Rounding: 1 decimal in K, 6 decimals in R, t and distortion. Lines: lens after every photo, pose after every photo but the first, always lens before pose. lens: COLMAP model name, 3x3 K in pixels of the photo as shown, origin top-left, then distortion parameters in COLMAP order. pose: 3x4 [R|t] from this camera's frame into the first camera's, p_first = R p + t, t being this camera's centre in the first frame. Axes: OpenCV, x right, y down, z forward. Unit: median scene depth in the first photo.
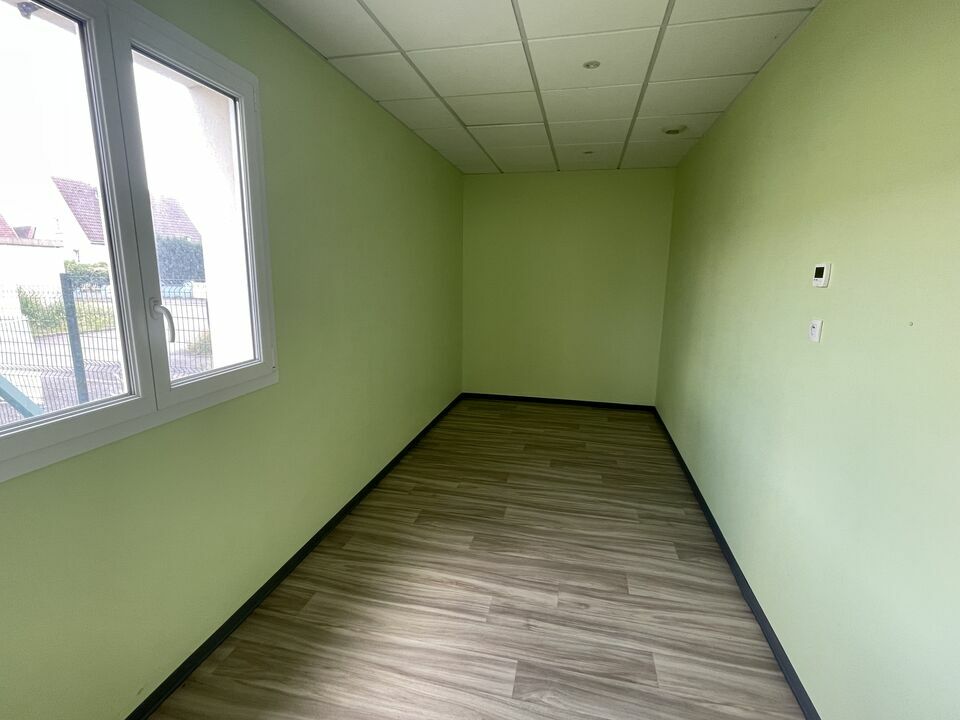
lens RADIAL K [[449.8, 0, 480.8], [0, 449.8, 363.9], [0, 0, 1]] dist [-0.005107, 0.000395]
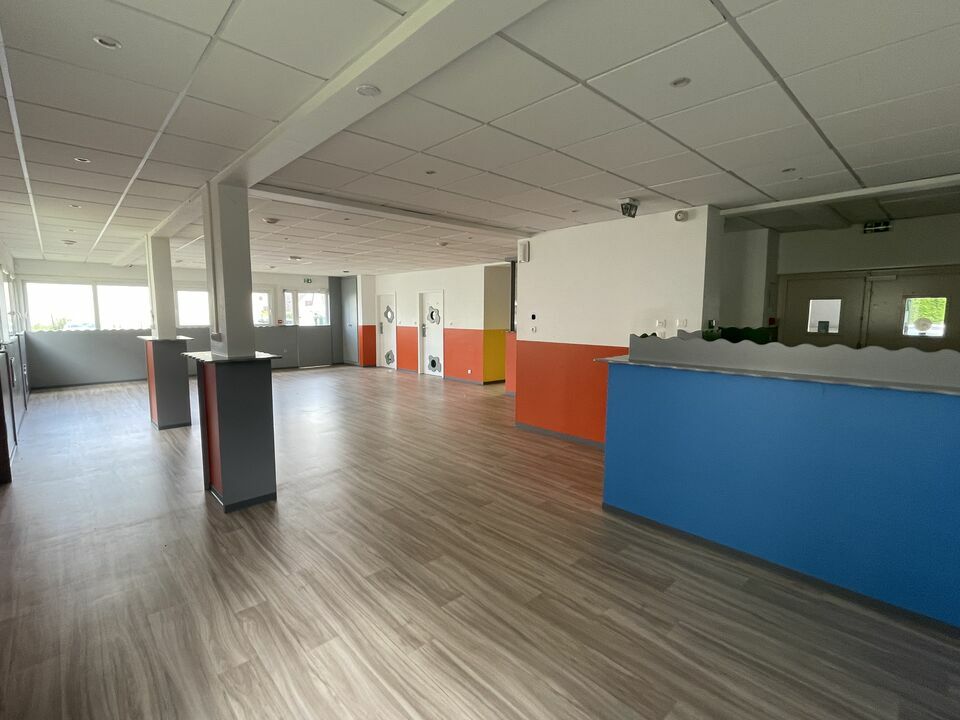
lens RADIAL K [[449.8, 0, 479.8], [0, 449.8, 360.7], [0, 0, 1]] dist [-0.005107, 0.000395]
pose [[-0.833488, -0.076053, 0.547278, -0.247532], [0.096465, 0.955241, 0.279660, -0.346519], [-0.544051, 0.285886, -0.788846, 1.568638]]
